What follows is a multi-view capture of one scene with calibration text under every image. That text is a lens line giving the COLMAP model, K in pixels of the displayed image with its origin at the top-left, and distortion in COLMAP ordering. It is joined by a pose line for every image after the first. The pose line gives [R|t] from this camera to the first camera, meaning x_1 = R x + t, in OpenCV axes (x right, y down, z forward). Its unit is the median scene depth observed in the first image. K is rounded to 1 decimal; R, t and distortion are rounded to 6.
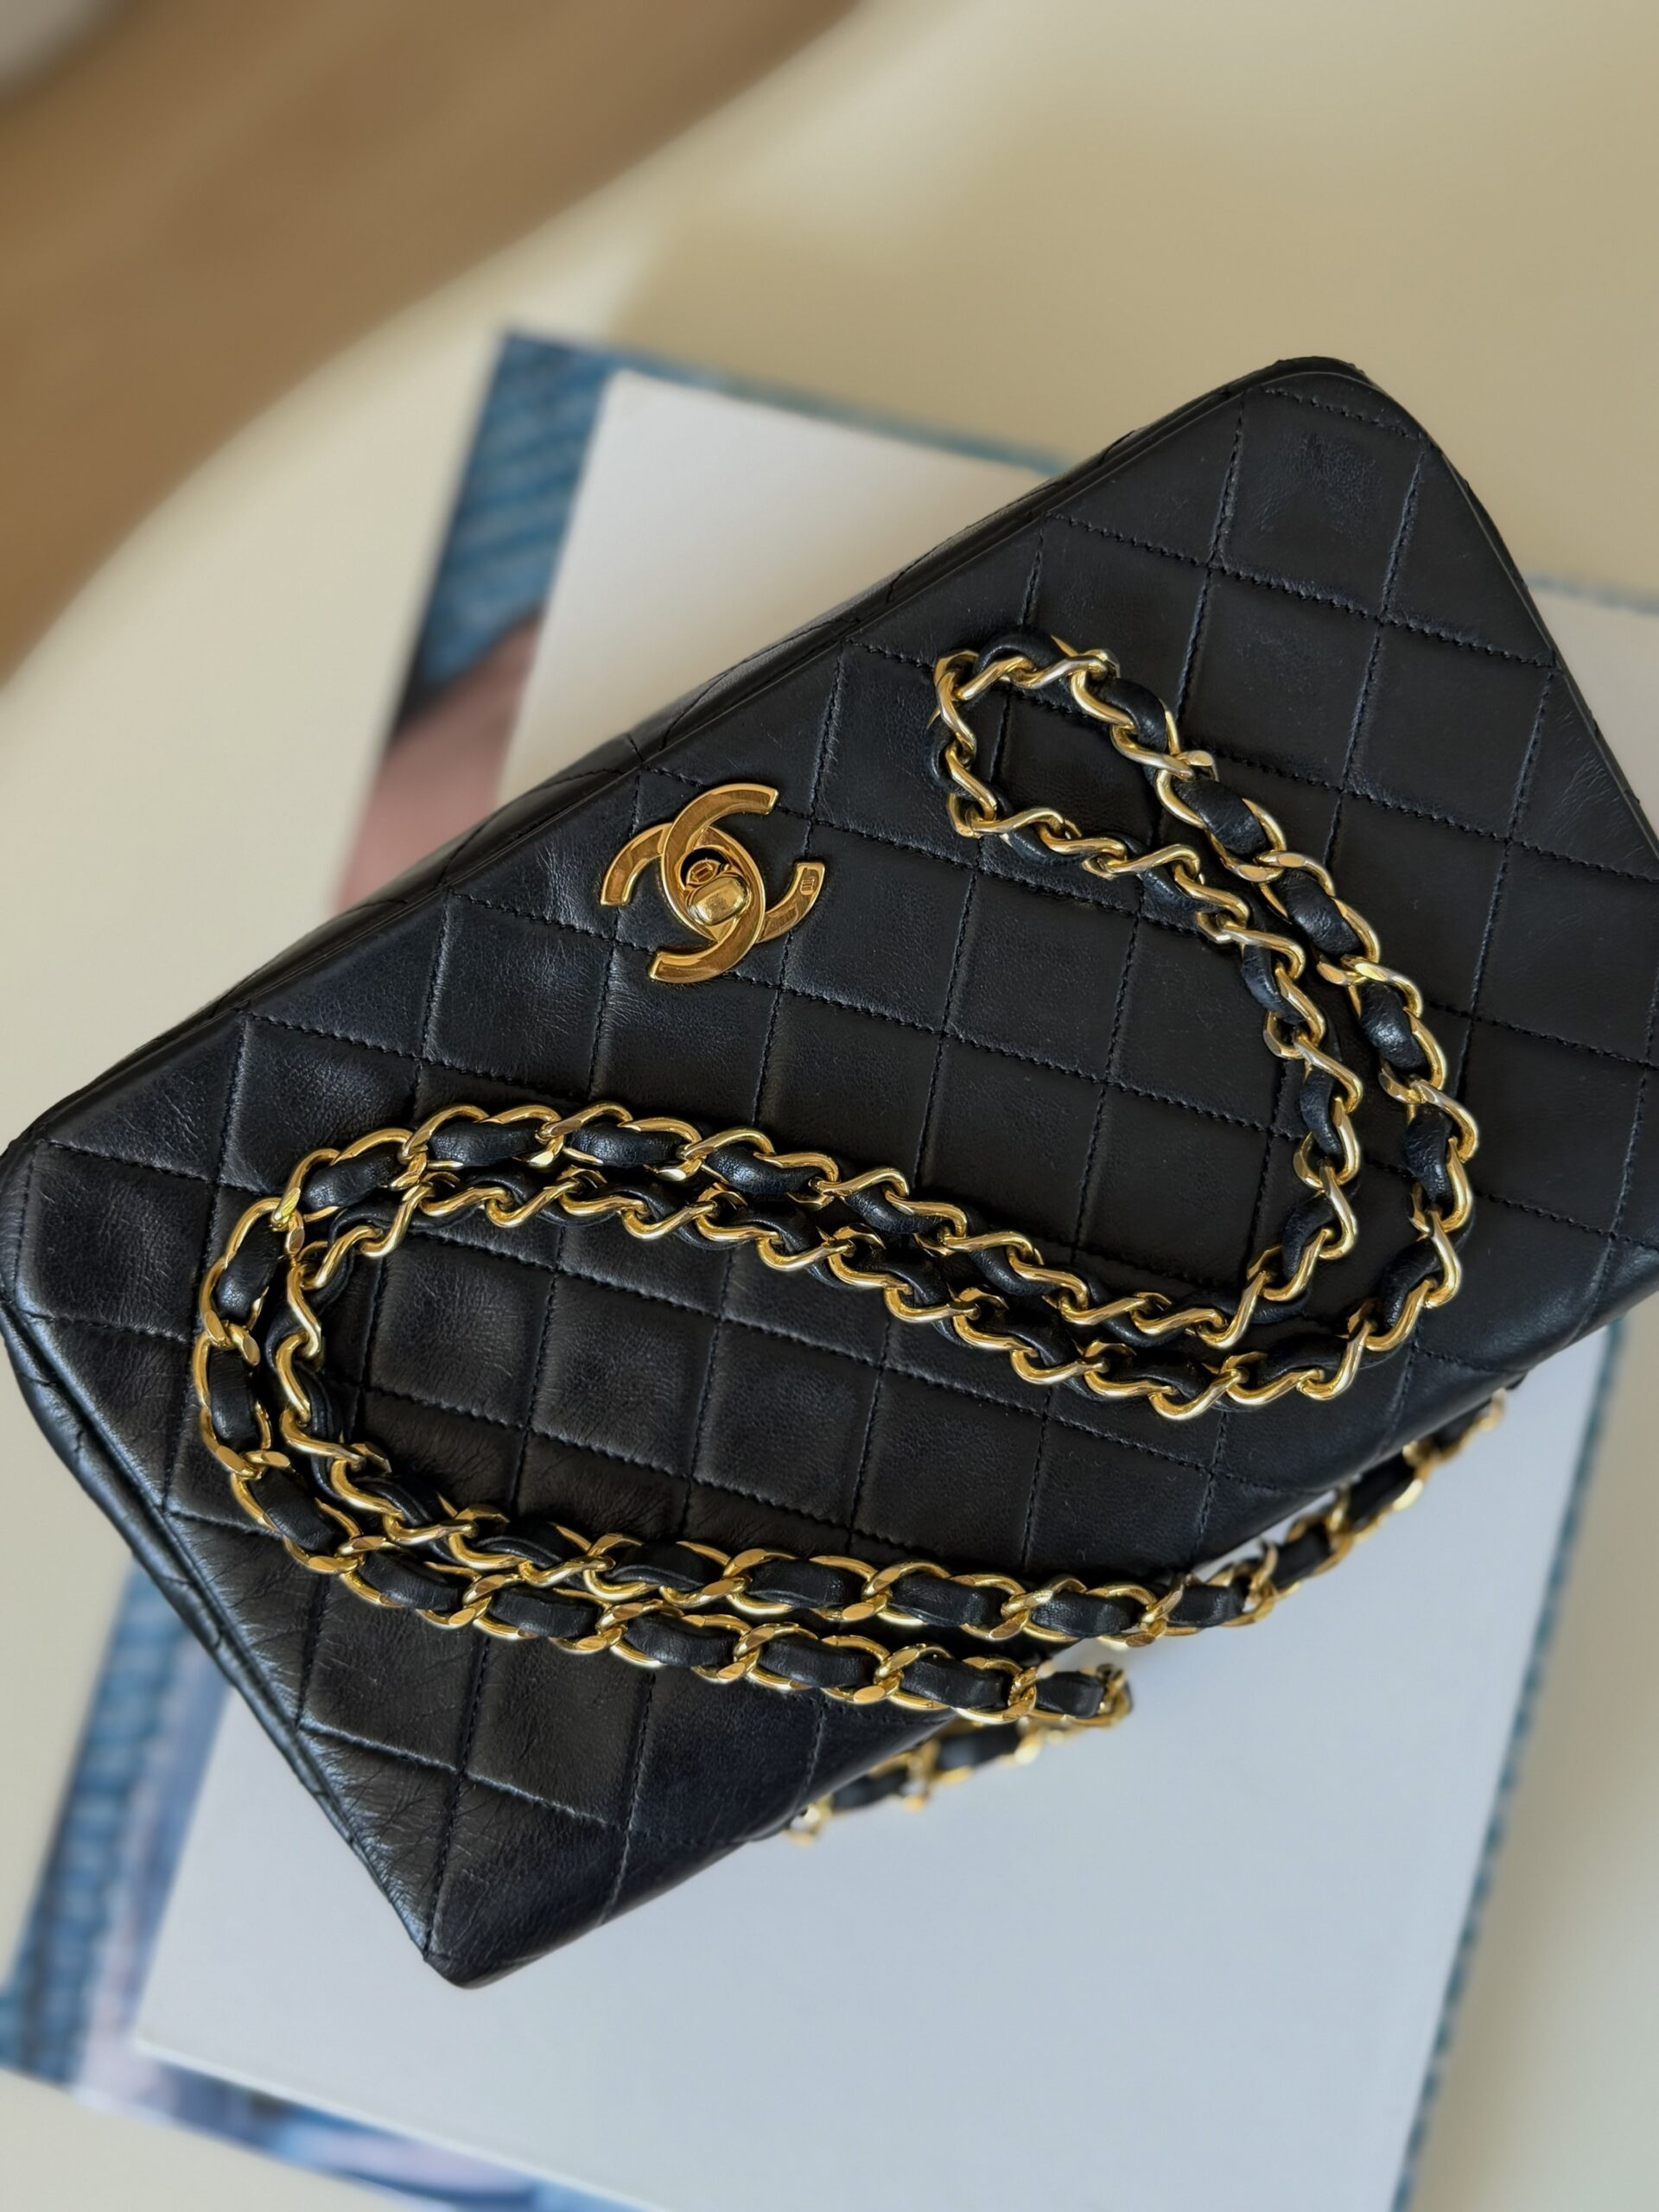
lens RADIAL K [[2366.6, 0, 829.5], [0, 2366.6, 1106.0], [0, 0, 1]] dist [0.262344, -0.831789]
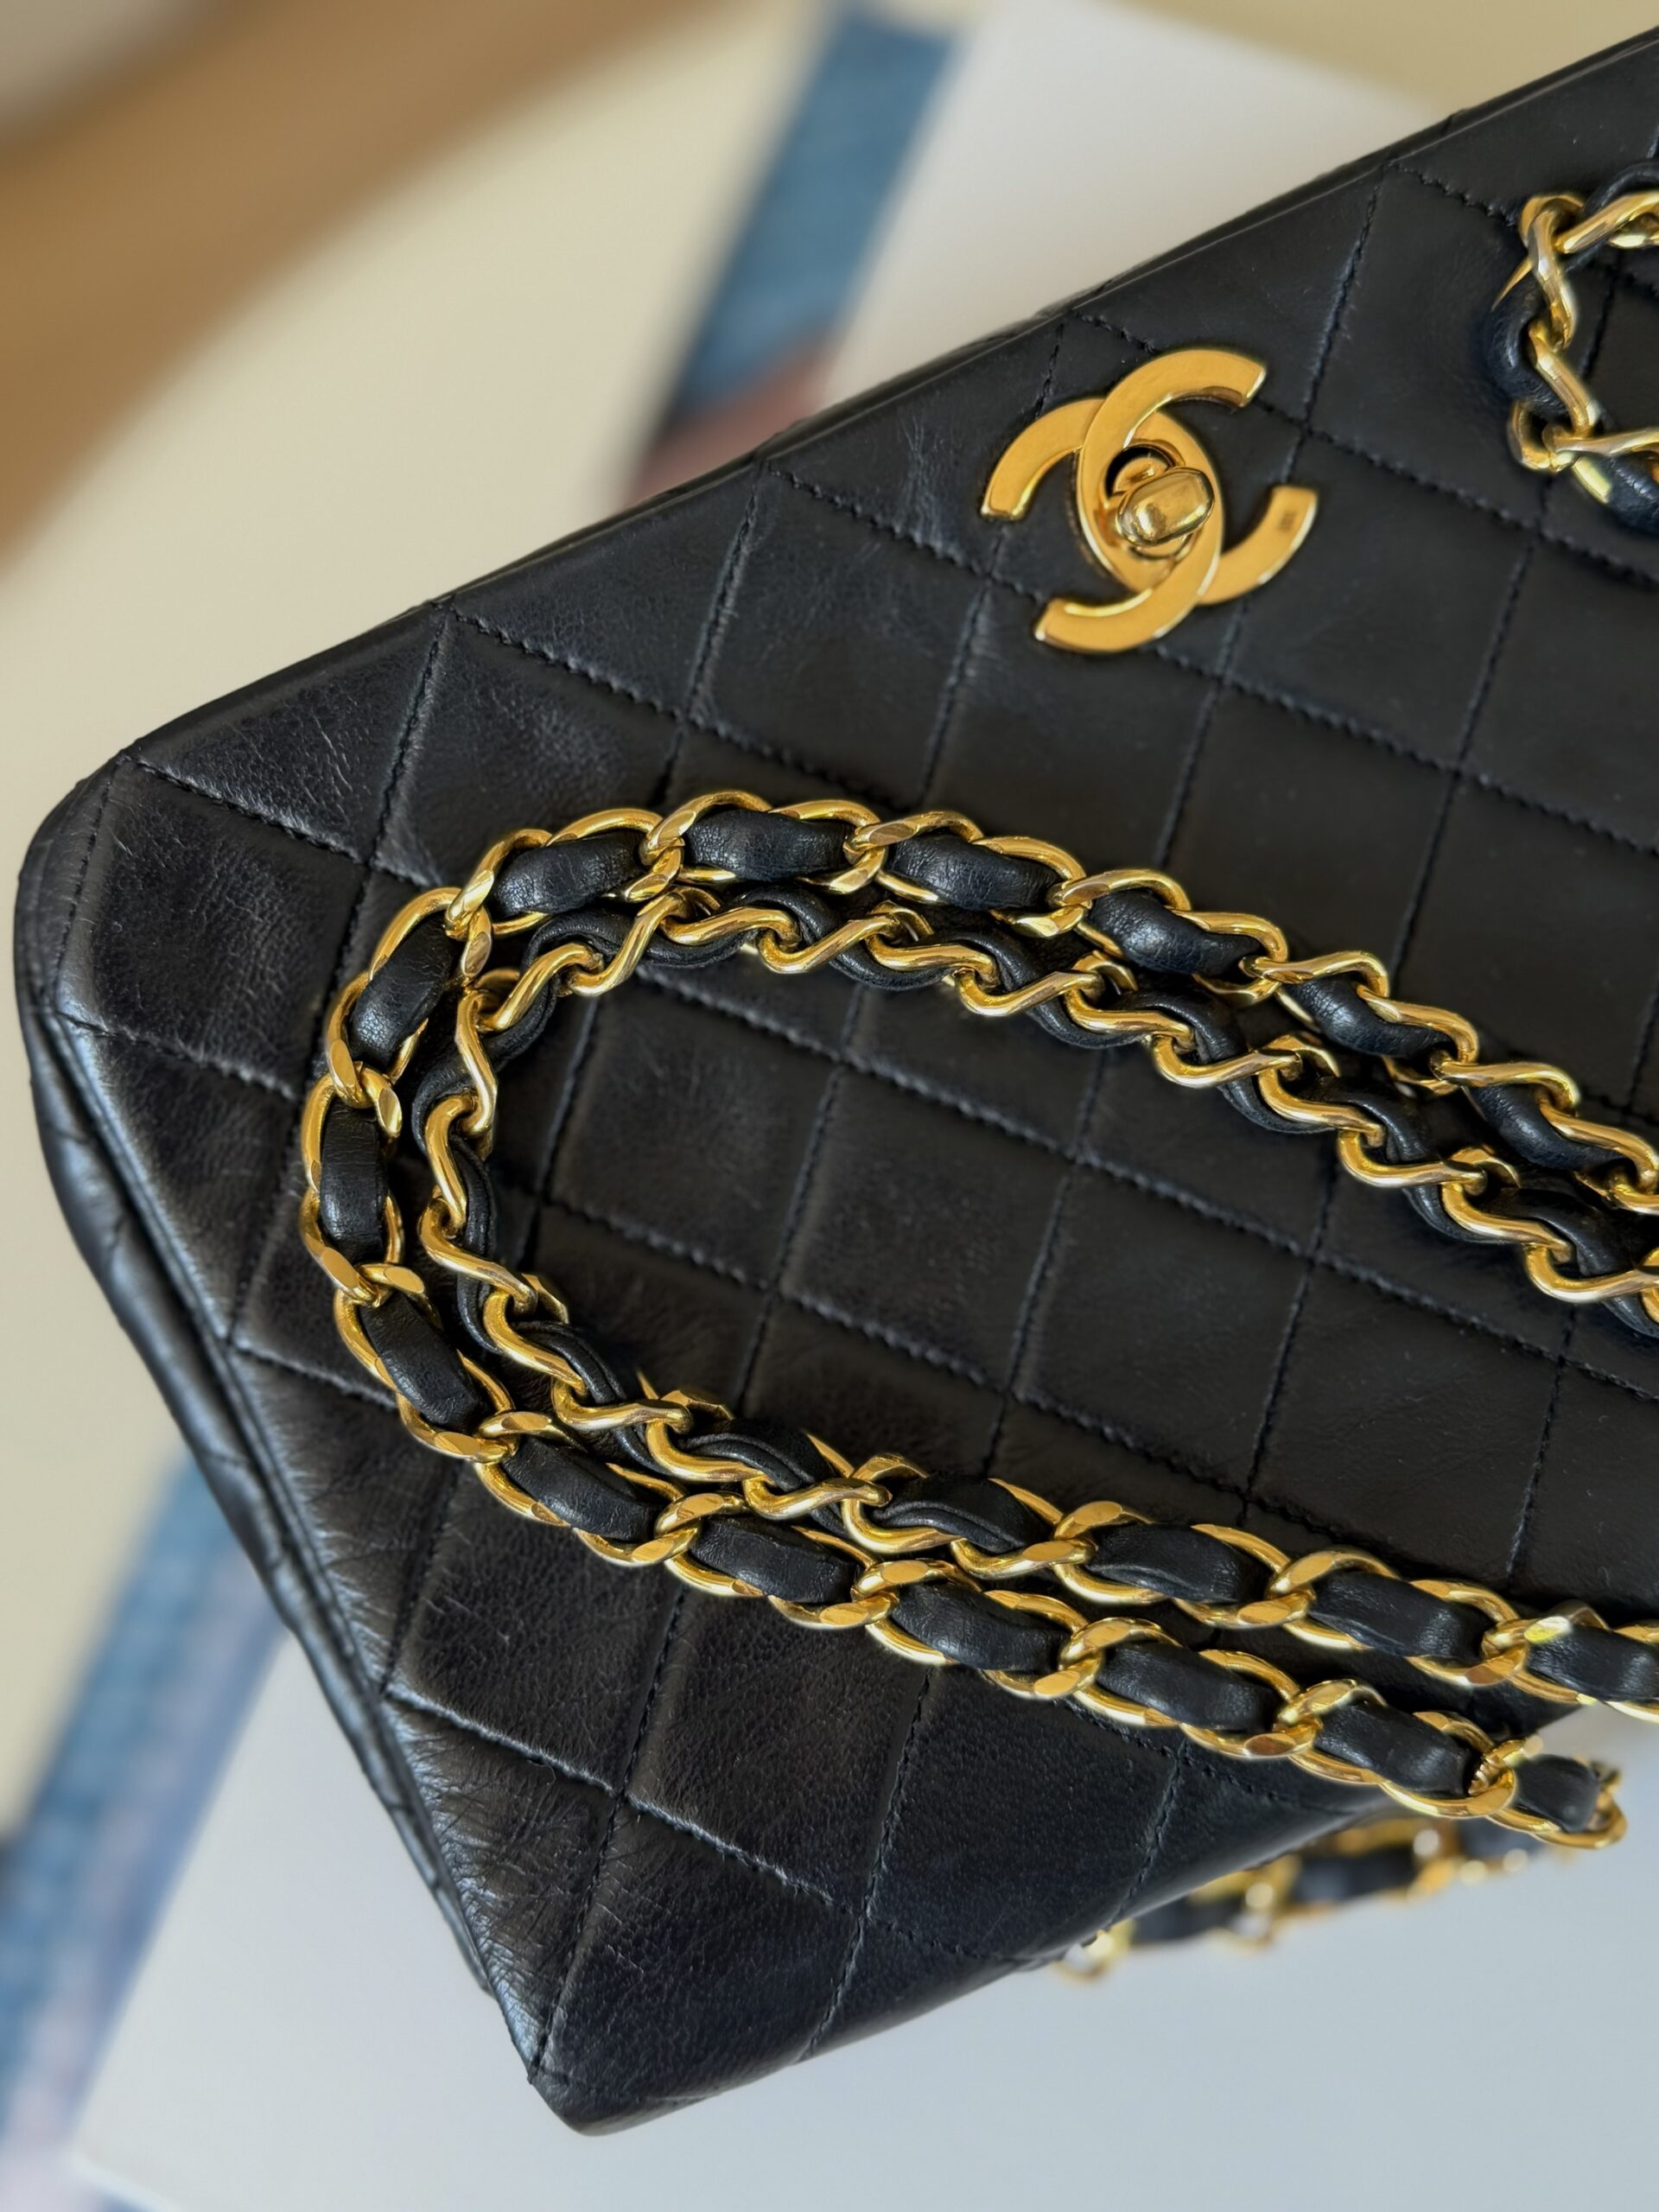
lens RADIAL K [[2366.6, 0, 829.5], [0, 2366.6, 1106.0], [0, 0, 1]] dist [0.262344, -0.831789]
pose [[0.993334, 0.111542, -0.029072, -0.099193], [-0.113734, 0.989441, -0.089843, 0.145448], [0.018744, 0.092551, 0.995532, 0.335654]]
